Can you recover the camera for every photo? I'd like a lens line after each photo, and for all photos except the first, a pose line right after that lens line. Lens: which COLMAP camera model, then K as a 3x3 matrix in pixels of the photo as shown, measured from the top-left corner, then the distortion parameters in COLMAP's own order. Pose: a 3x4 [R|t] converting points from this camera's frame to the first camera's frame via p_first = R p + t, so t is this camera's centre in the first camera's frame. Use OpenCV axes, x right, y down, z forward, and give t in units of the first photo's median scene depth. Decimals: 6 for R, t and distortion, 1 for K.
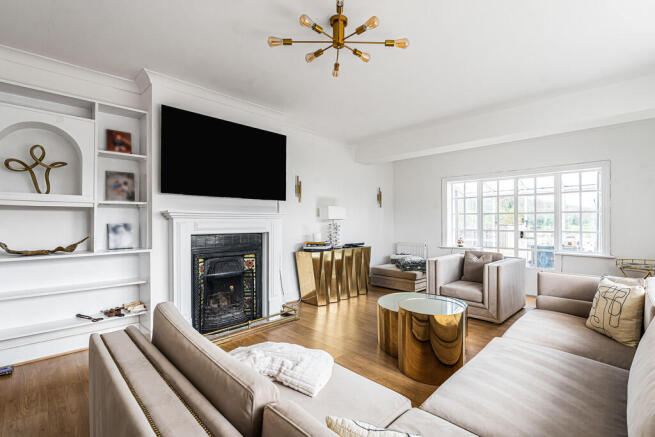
lens RADIAL K [[297.9, 0, 327.2], [0, 297.9, 220.1], [0, 0, 1]] dist [-0.001171, -0.000728]
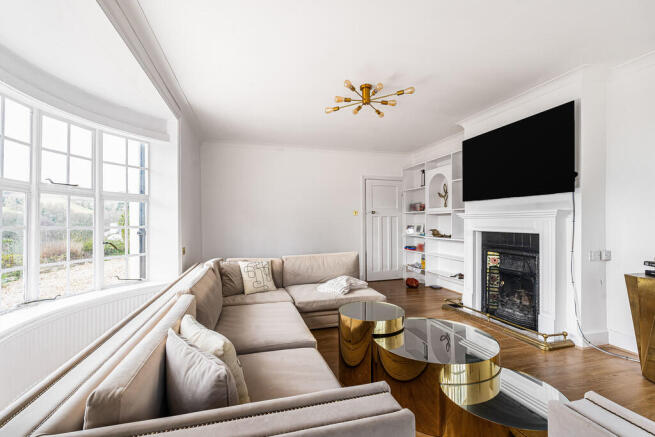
lens RADIAL K [[297.9, 0, 327.2], [0, 297.9, 220.4], [0, 0, 1]] dist [-0.001171, -0.000728]
pose [[-0.479062, 0.000926, -0.877780, 0.896058], [0.012125, 0.999911, -0.005563, 0.000684], [0.877697, -0.013308, -0.479031, 0.943902]]
